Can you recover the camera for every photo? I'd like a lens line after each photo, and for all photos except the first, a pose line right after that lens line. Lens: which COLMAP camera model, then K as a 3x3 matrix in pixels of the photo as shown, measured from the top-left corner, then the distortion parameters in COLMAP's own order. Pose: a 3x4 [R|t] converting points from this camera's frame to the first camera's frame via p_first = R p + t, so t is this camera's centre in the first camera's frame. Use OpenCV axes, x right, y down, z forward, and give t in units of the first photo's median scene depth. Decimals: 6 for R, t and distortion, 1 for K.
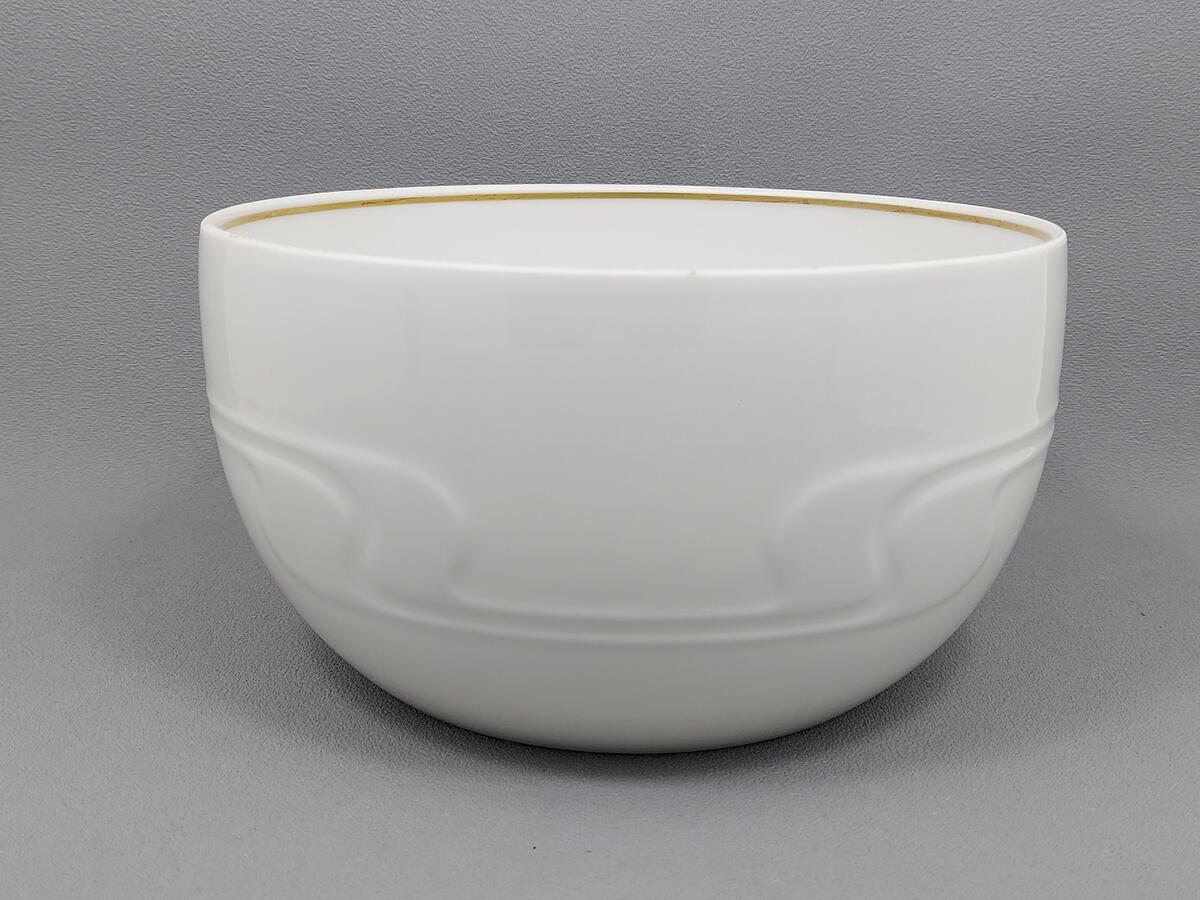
lens RADIAL K [[1640.4, 0, 589.0], [0, 1640.4, 437.0], [0, 0, 1]] dist [0.055335, 0.000000]
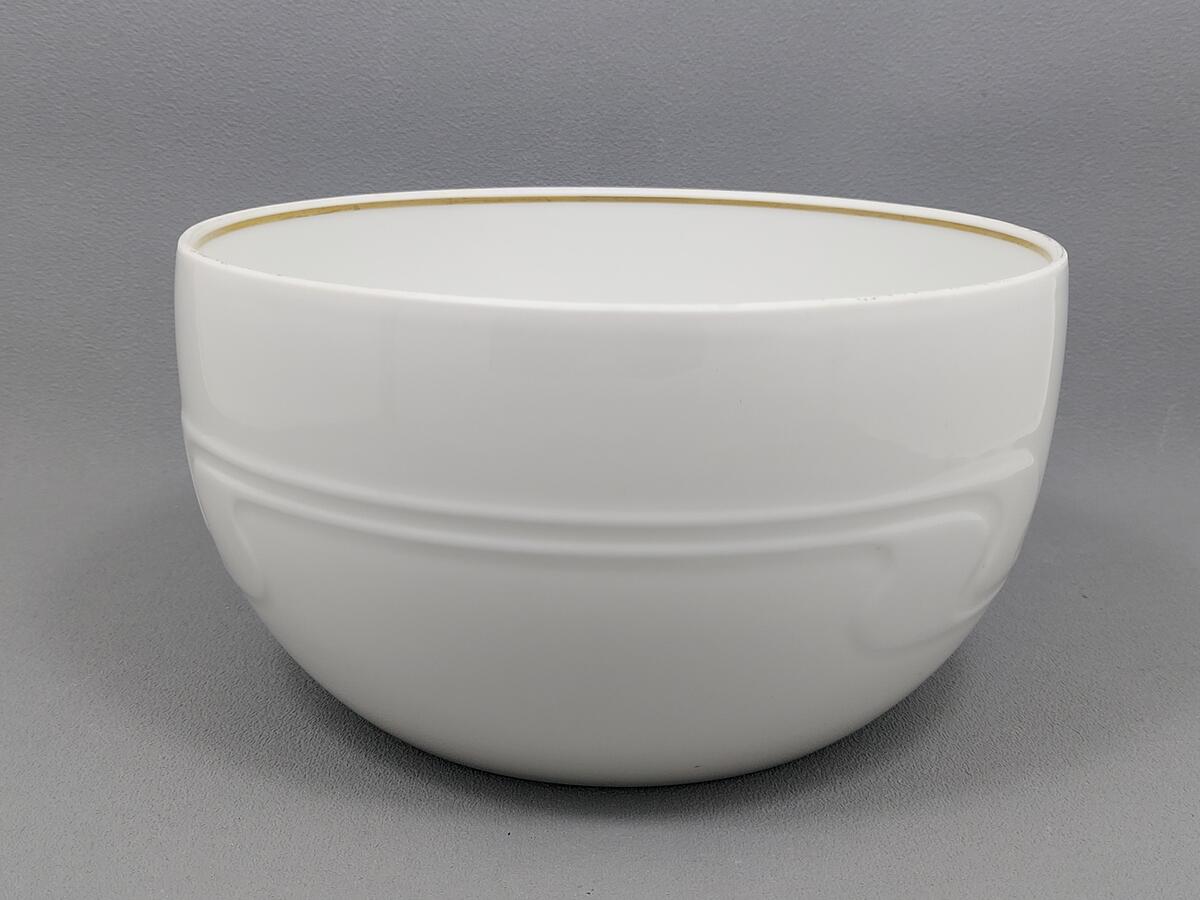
lens RADIAL K [[1640.4, 0, 593.5], [0, 1640.4, 437.9], [0, 0, 1]] dist [0.055335, 0.000000]
pose [[0.999478, -0.005490, 0.031848, -0.006213], [0.004848, 0.999785, 0.020174, -0.012977], [-0.031952, -0.020009, 0.999289, -0.023980]]
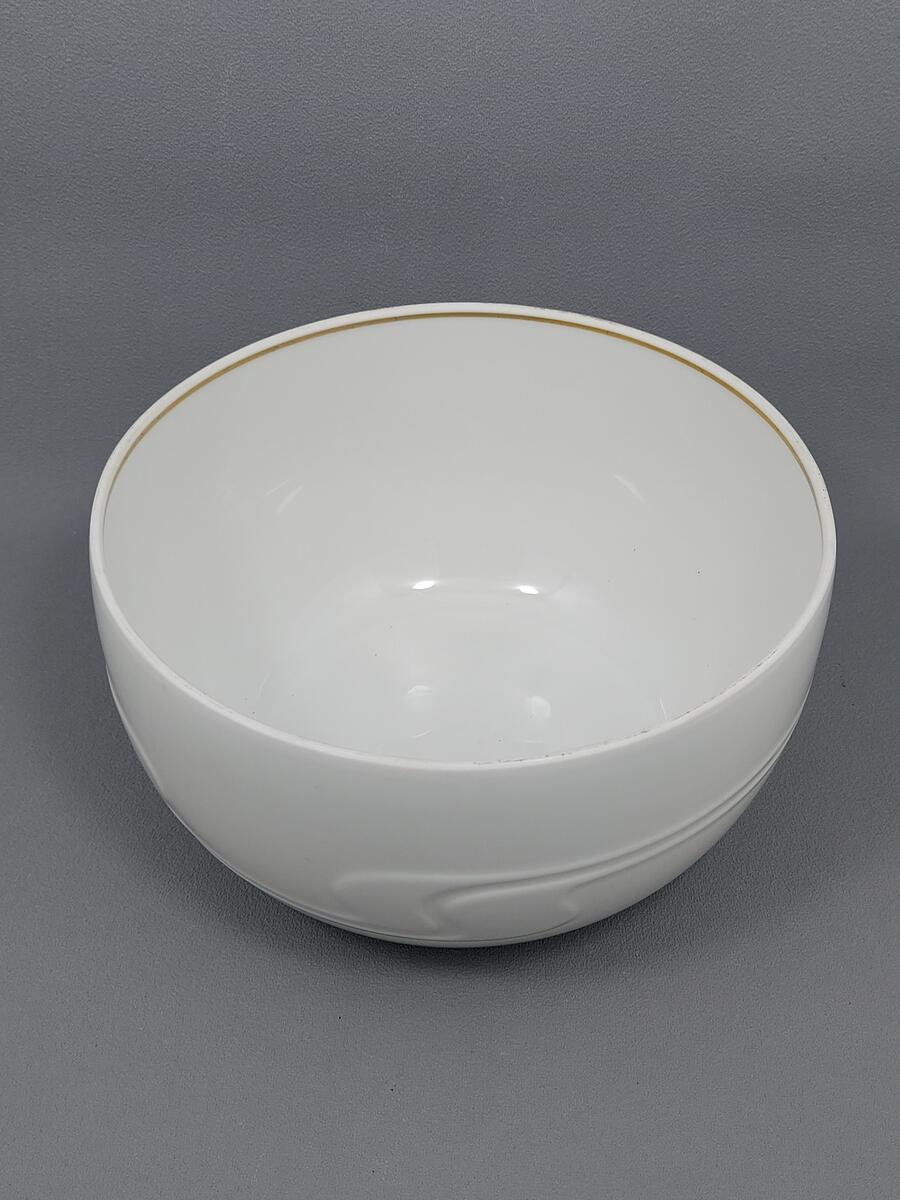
lens RADIAL K [[1640.4, 0, 445.5], [0, 1640.4, 608.8], [0, 0, 1]] dist [0.055335, 0.000000]
pose [[0.999598, -0.007505, -0.027333, 0.061666], [0.020100, 0.867589, 0.496876, -0.474475], [0.019984, -0.497226, 0.867391, -0.031324]]
